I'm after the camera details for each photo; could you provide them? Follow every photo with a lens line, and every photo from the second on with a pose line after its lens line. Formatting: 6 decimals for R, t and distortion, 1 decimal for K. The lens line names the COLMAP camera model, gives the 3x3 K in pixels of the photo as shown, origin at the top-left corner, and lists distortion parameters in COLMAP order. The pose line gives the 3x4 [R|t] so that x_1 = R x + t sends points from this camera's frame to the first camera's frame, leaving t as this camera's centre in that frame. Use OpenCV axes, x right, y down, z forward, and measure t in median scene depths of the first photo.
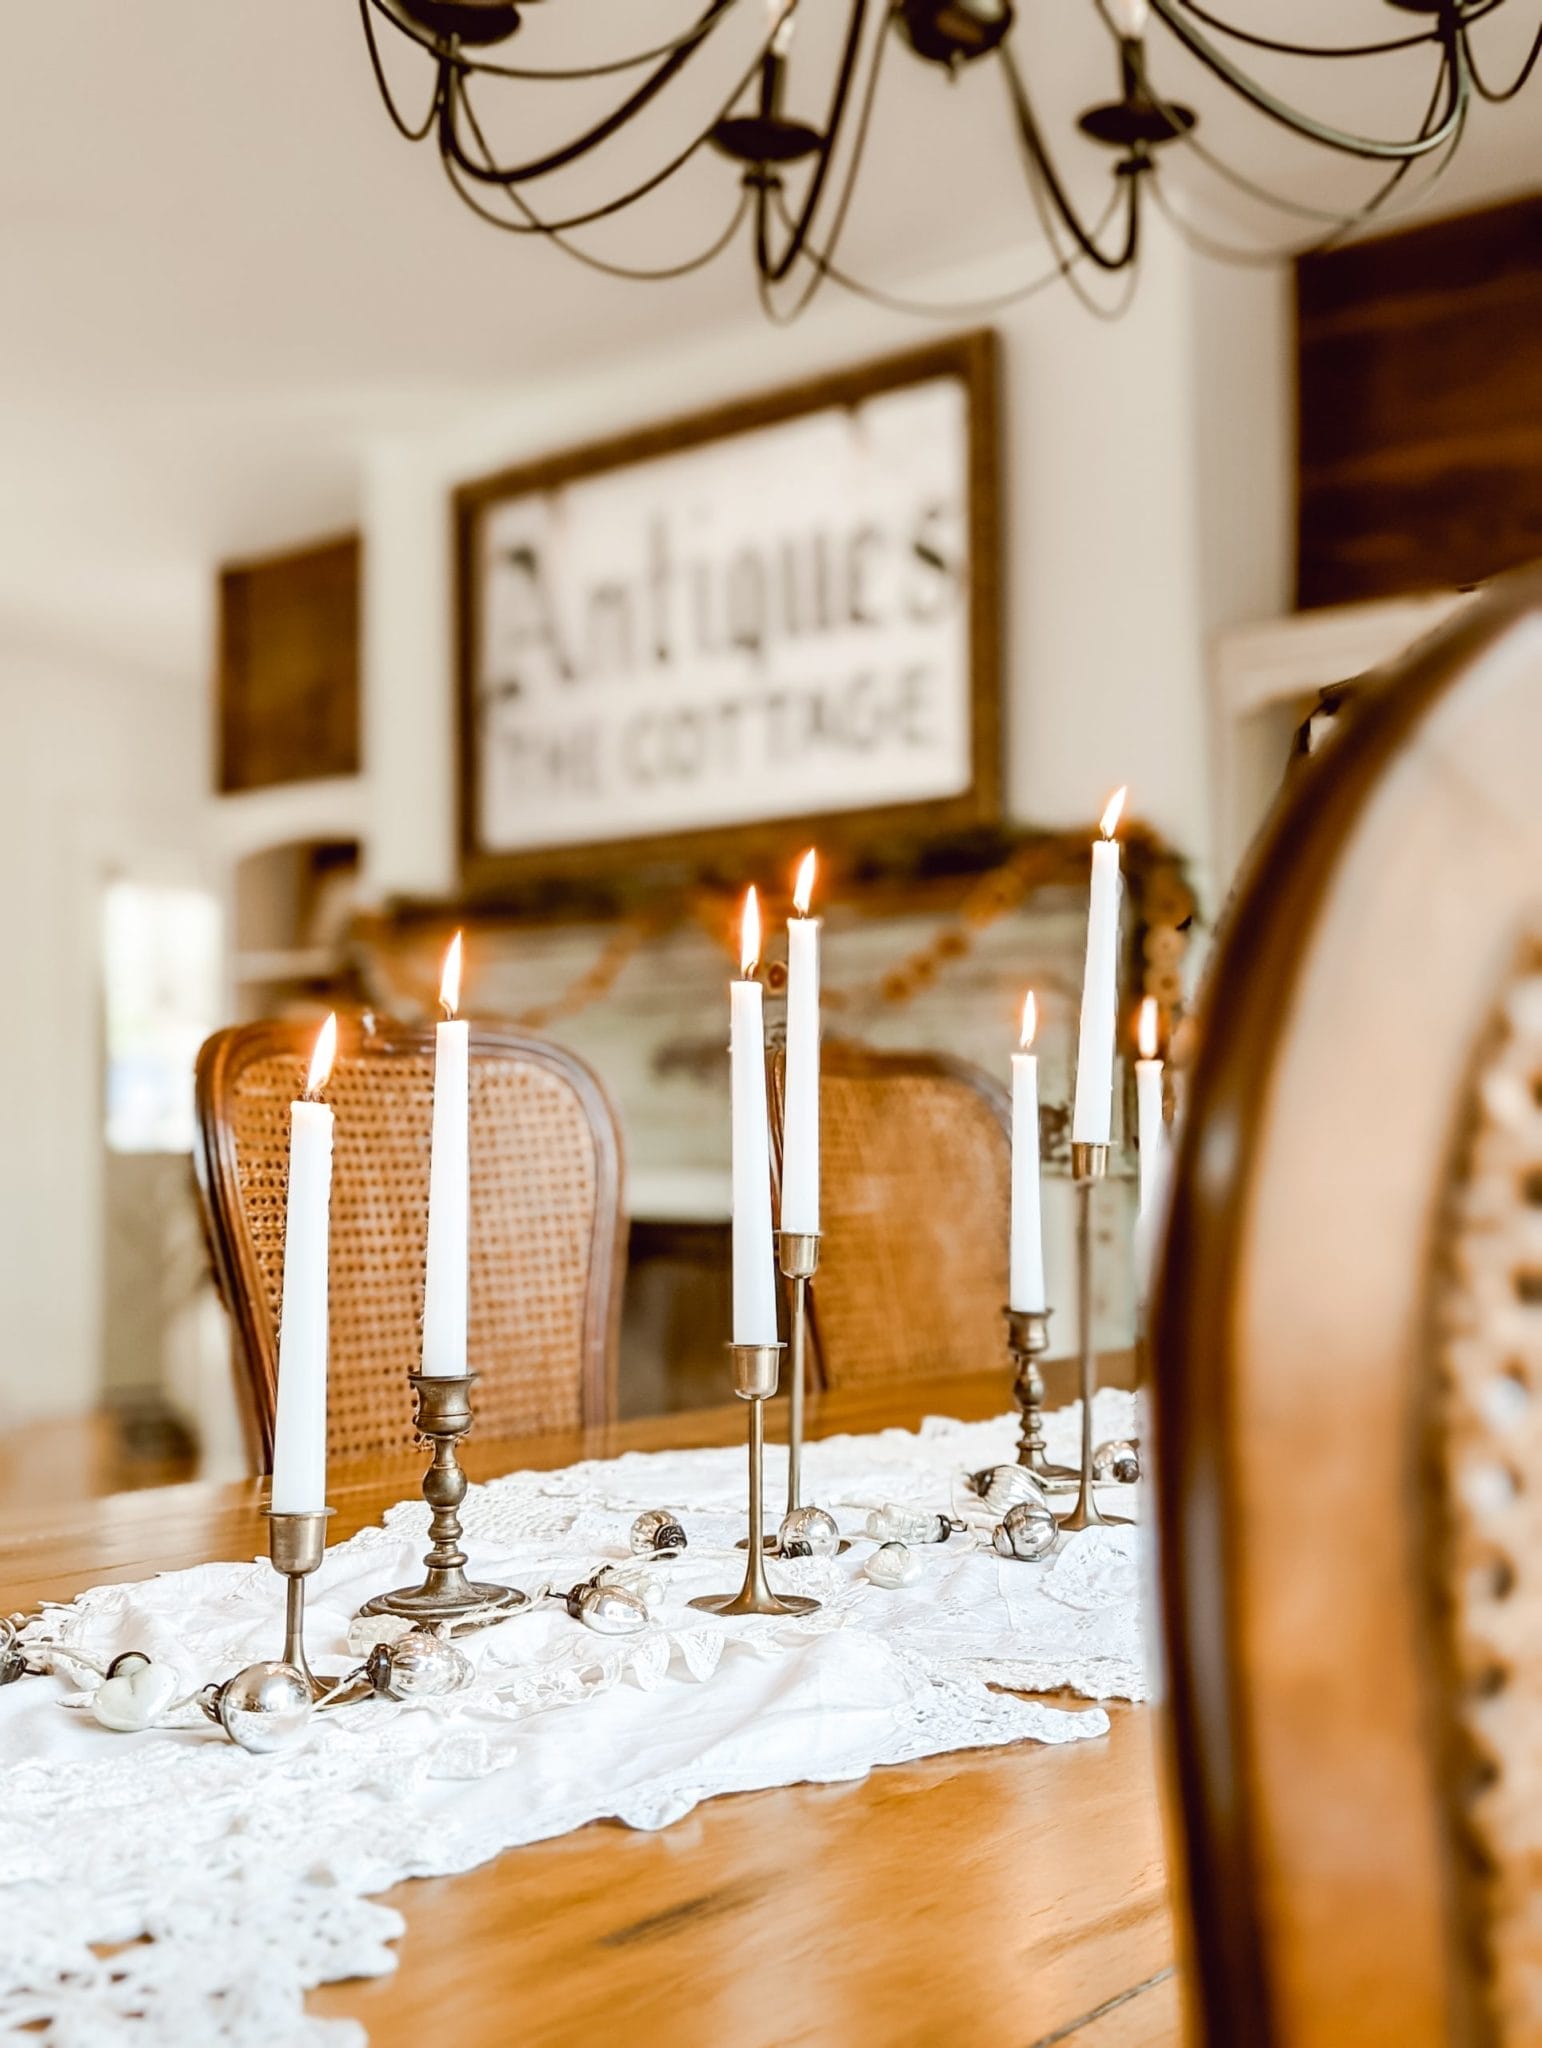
lens RADIAL K [[2339.8, 0, 763.6], [0, 2339.8, 1016.6], [0, 0, 1]] dist [0.030201, 0.020533]
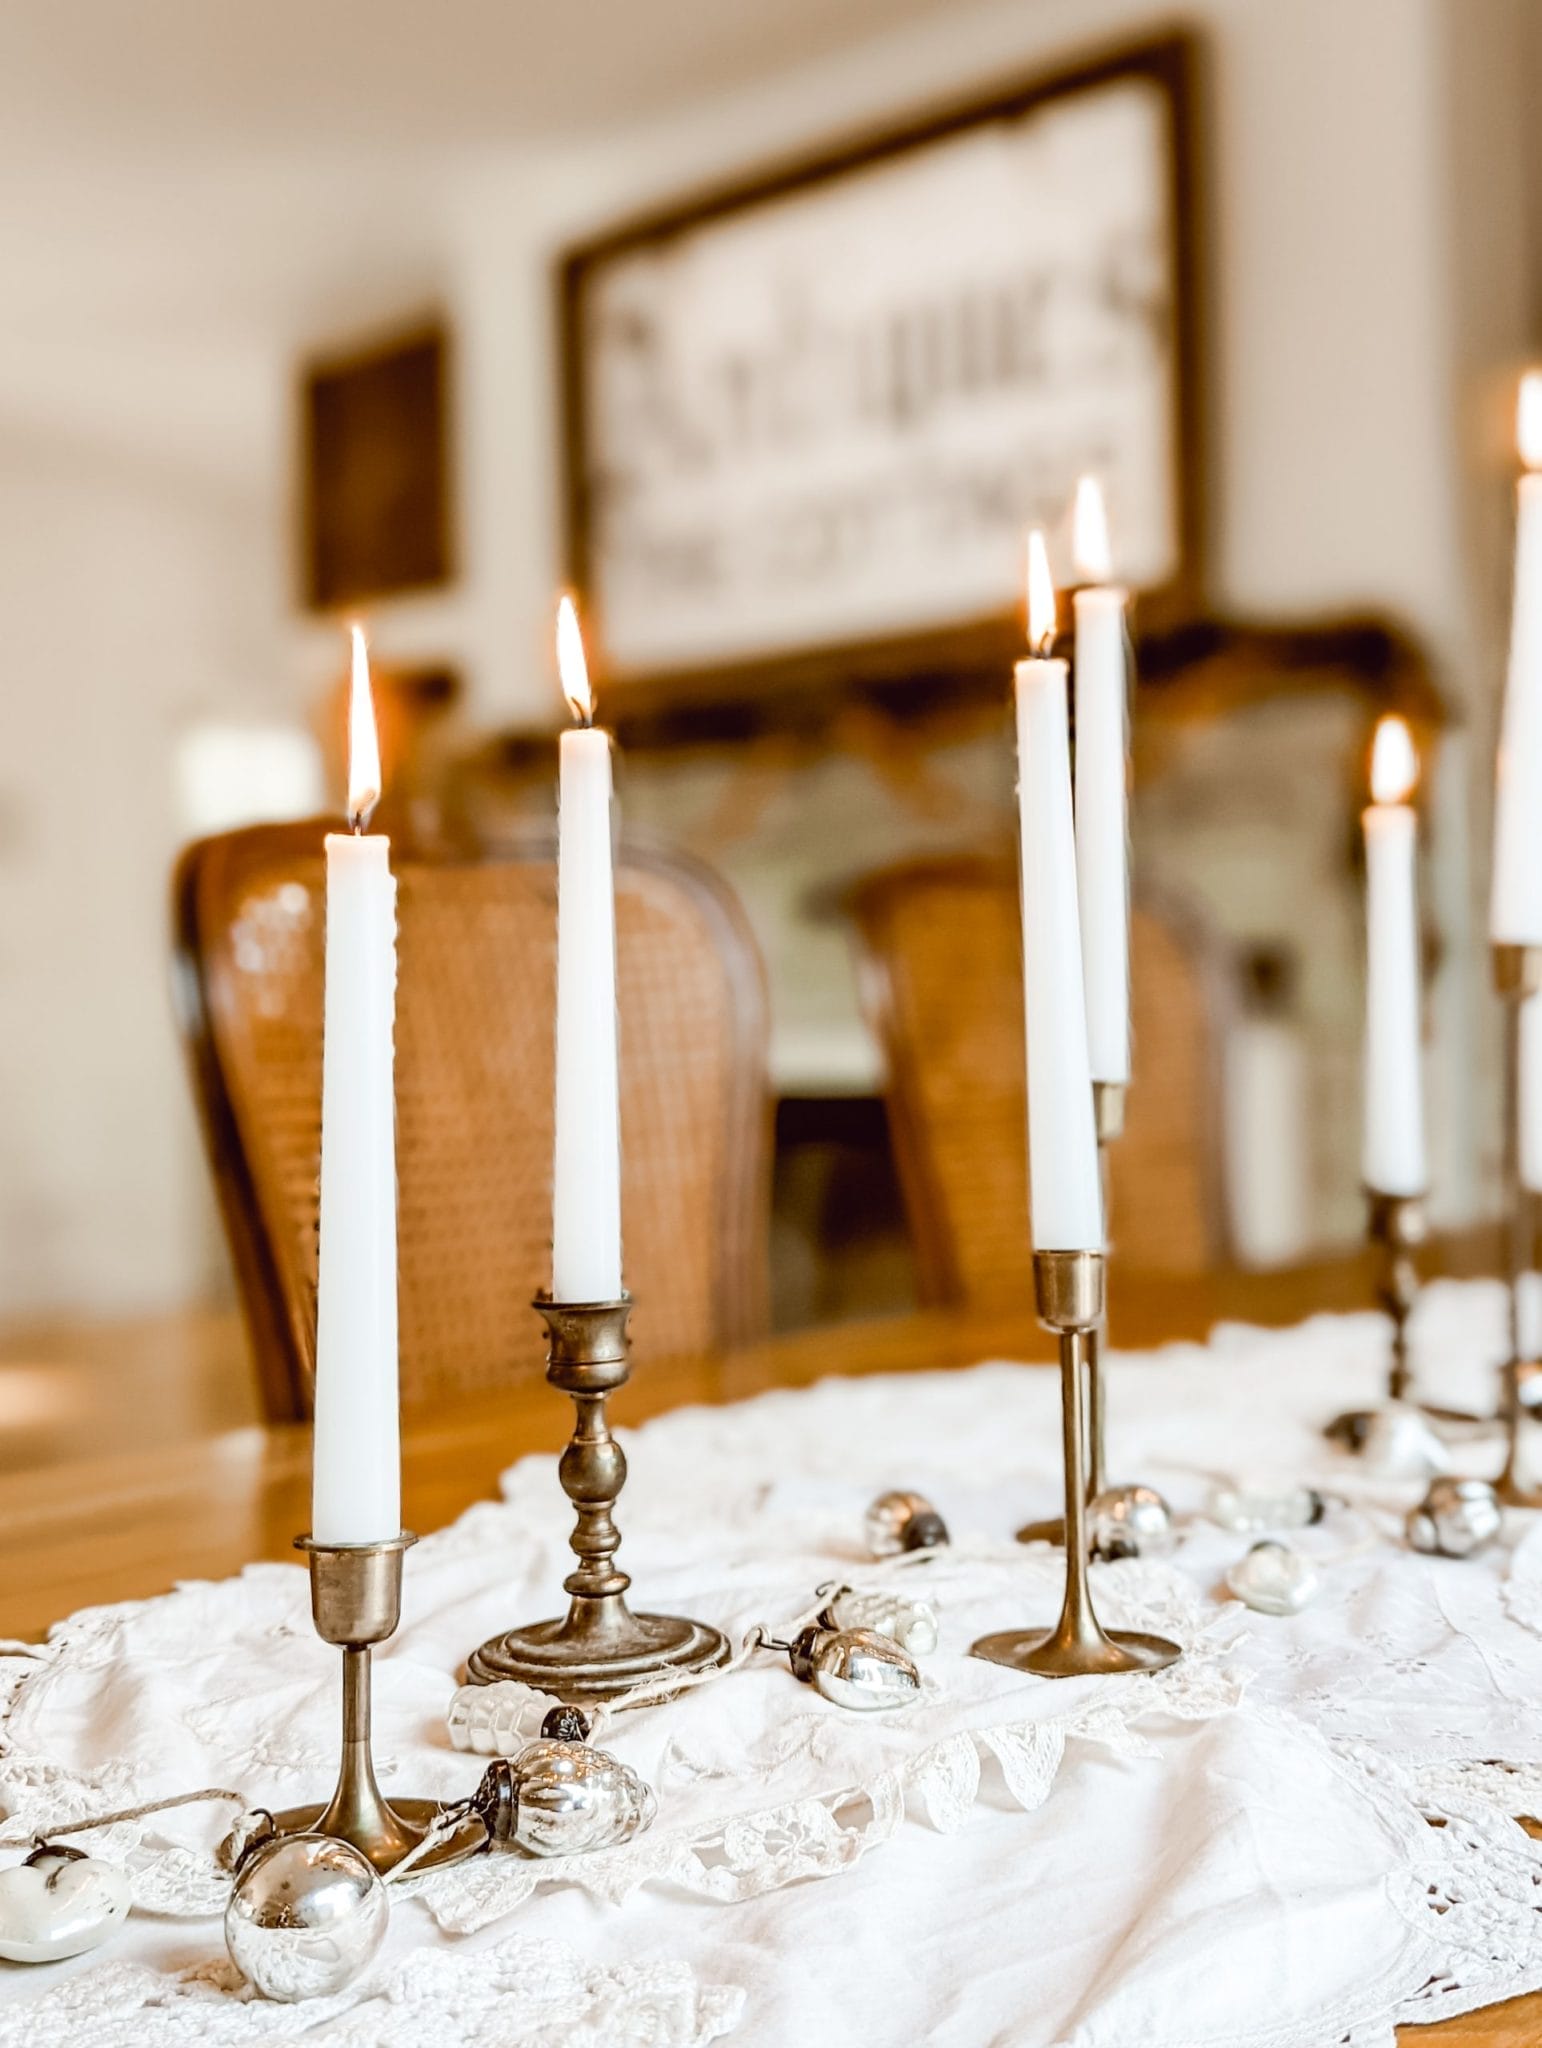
lens RADIAL K [[2339.8, 0, 763.6], [0, 2339.8, 1016.6], [0, 0, 1]] dist [0.030201, 0.020533]
pose [[0.998701, -0.017250, -0.047941, -0.055962], [0.019773, 0.998416, 0.052668, 0.042043], [0.046957, -0.053547, 0.997461, 0.364563]]
